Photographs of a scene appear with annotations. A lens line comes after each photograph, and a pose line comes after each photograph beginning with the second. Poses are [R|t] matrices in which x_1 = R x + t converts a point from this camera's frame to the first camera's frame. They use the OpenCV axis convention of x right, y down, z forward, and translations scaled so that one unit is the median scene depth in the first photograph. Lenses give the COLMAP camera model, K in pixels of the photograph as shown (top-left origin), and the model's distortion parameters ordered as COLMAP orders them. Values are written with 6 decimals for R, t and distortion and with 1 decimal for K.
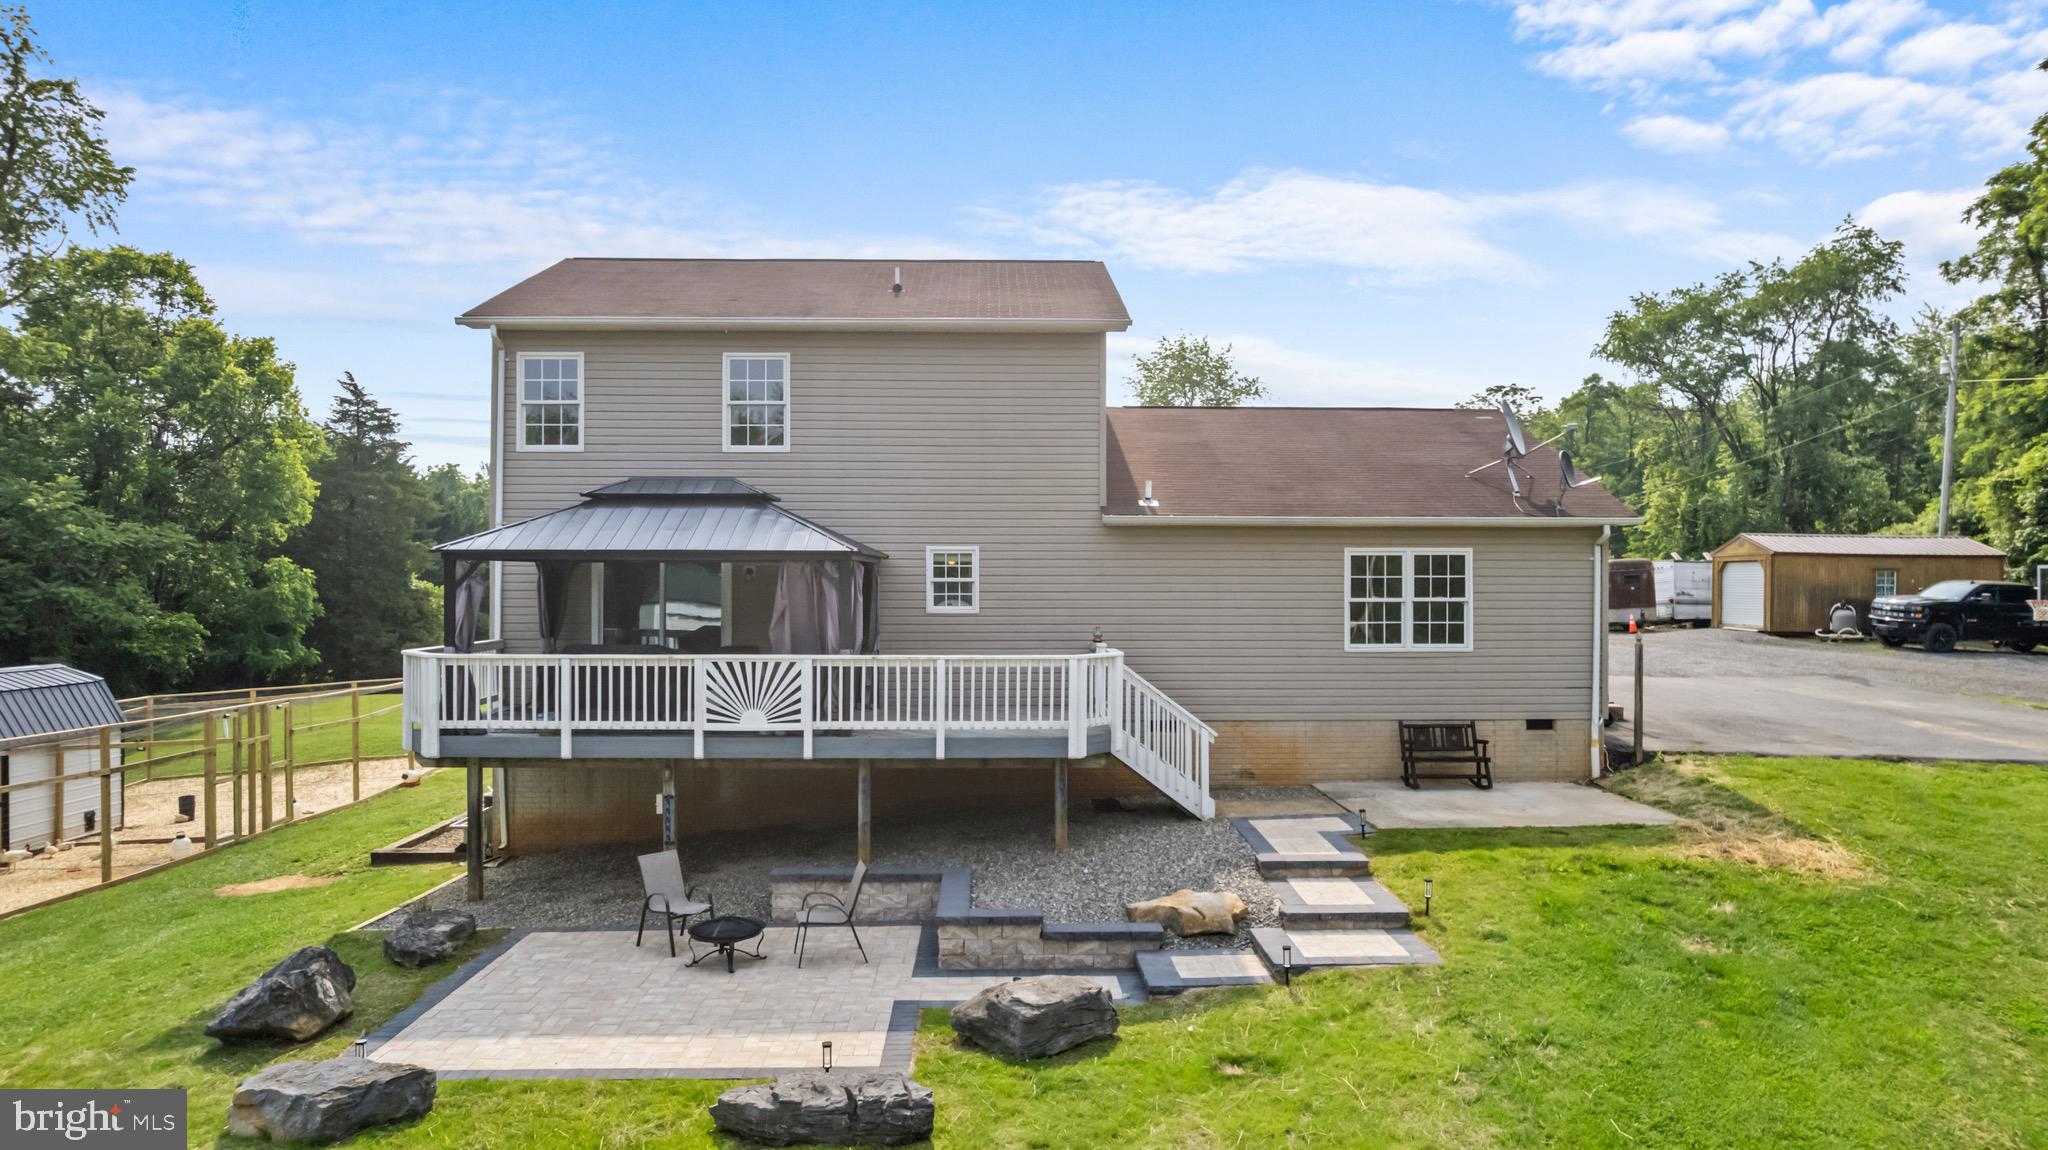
lens RADIAL K [[1313.8, 0, 1024.0], [0, 1313.8, 575.0], [0, 0, 1]] dist [-0.032824, 0.001524]
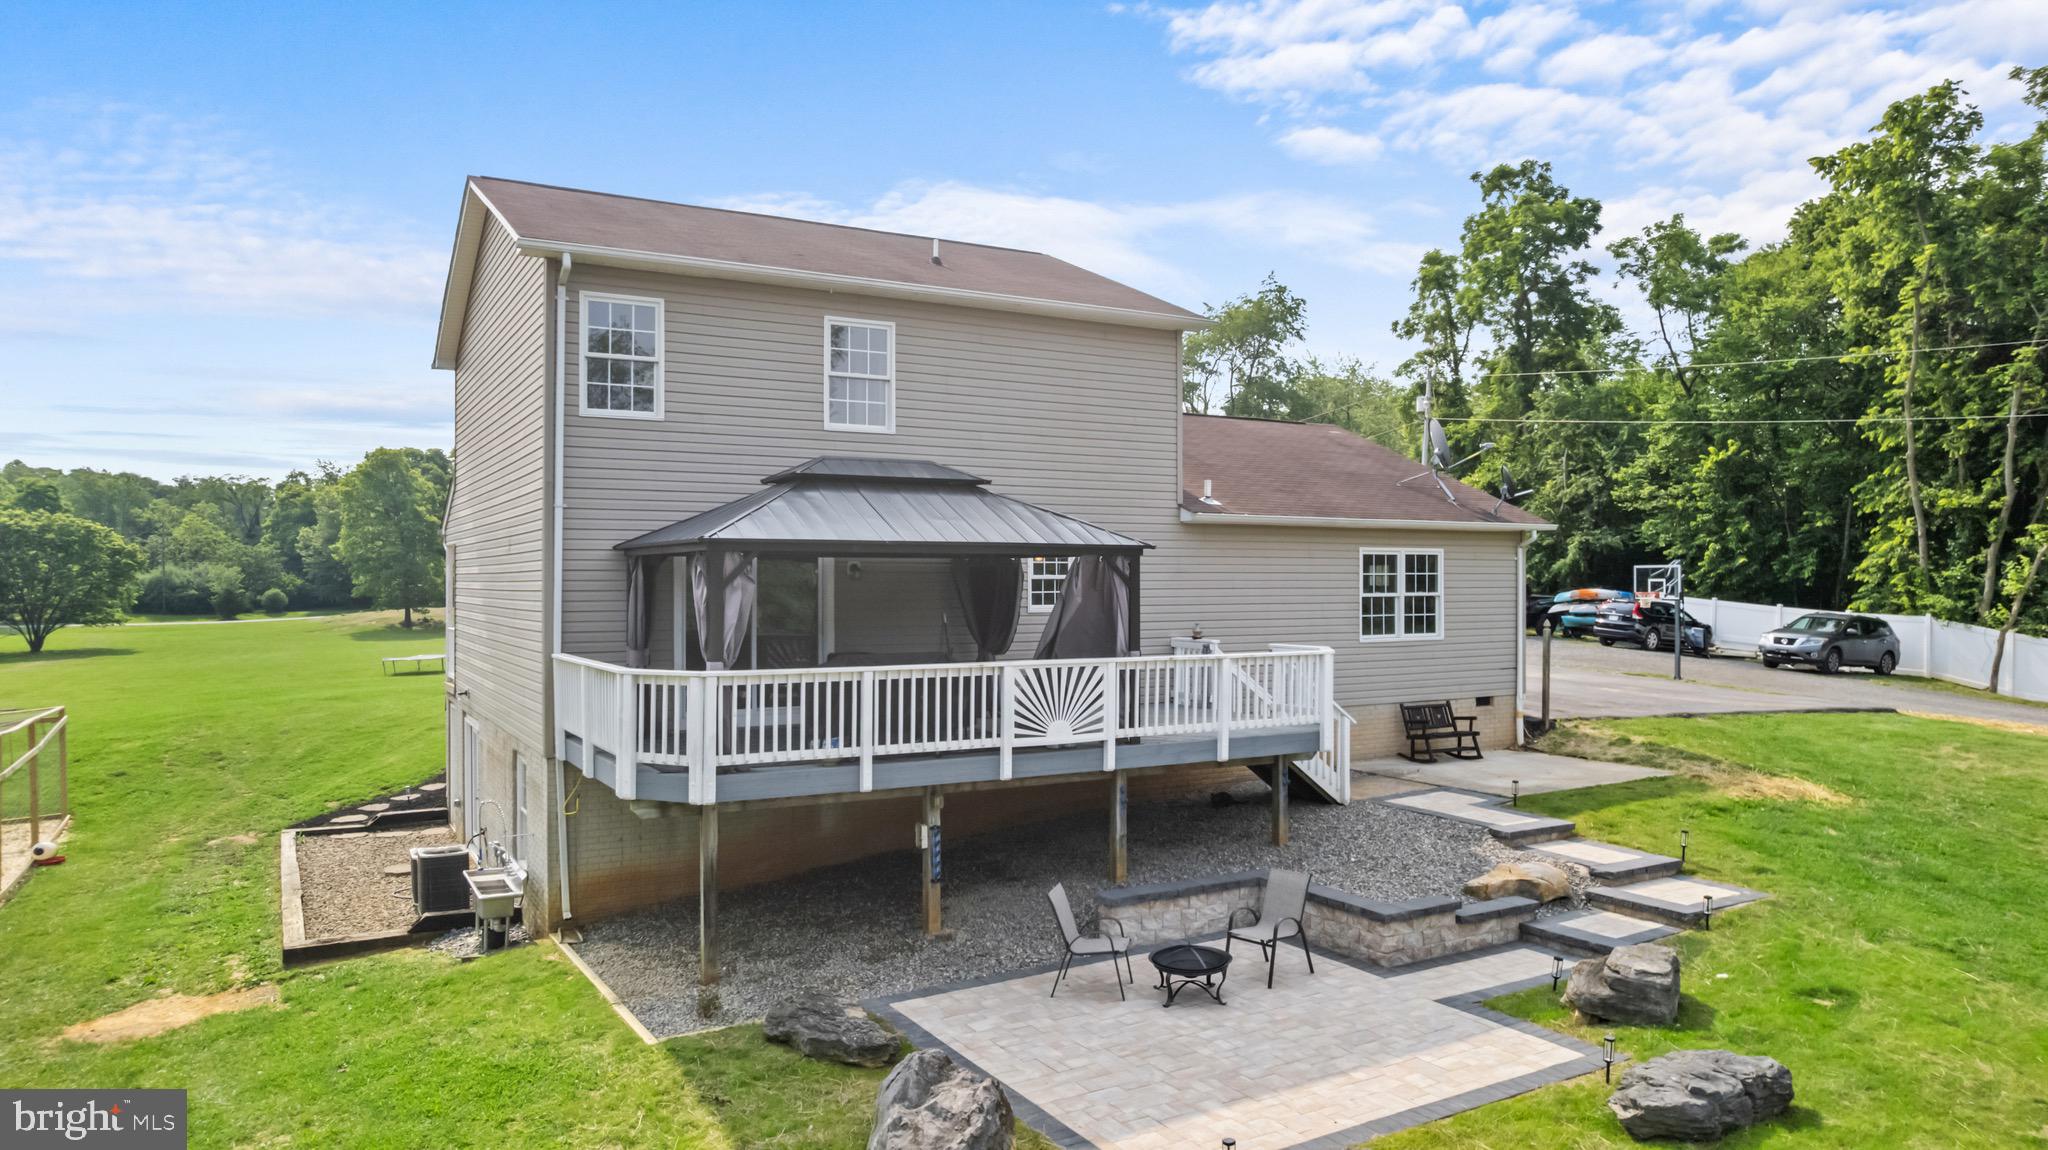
lens RADIAL K [[1313.8, 0, 1024.0], [0, 1313.8, 575.0], [0, 0, 1]] dist [-0.032824, 0.001524]
pose [[0.881050, -0.000571, 0.473024, -0.628887], [0.000661, 1.000000, -0.000023, 0.002634], [-0.473023, 0.000333, 0.881050, 0.208568]]
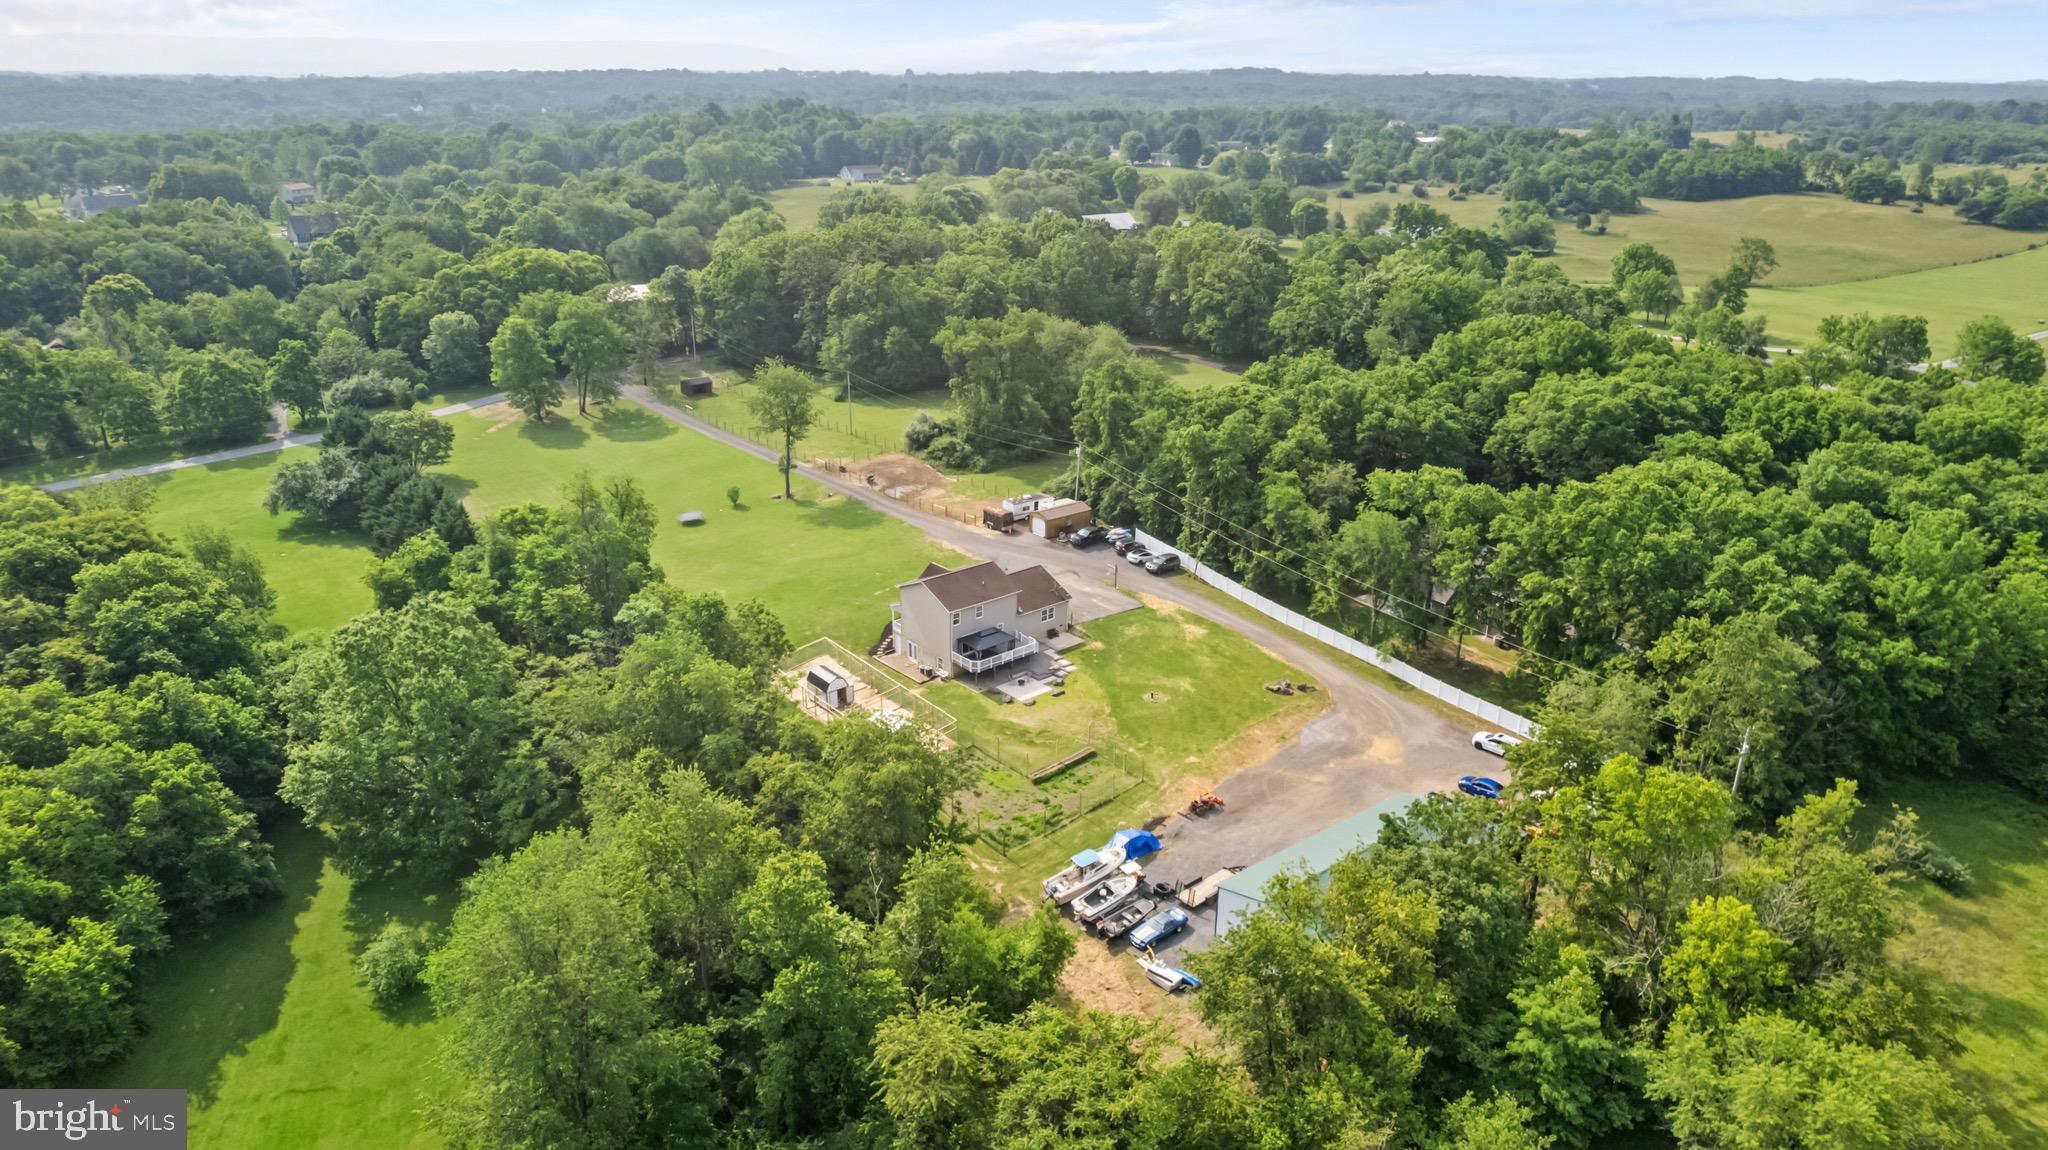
lens RADIAL K [[1313.8, 0, 1024.0], [0, 1313.8, 575.0], [0, 0, 1]] dist [-0.032824, 0.001524]
pose [[0.784047, -0.217667, 0.581284, -5.162032], [-0.016252, 0.928976, 0.369784, -3.716884], [-0.620489, -0.299375, 0.724823, -5.381293]]
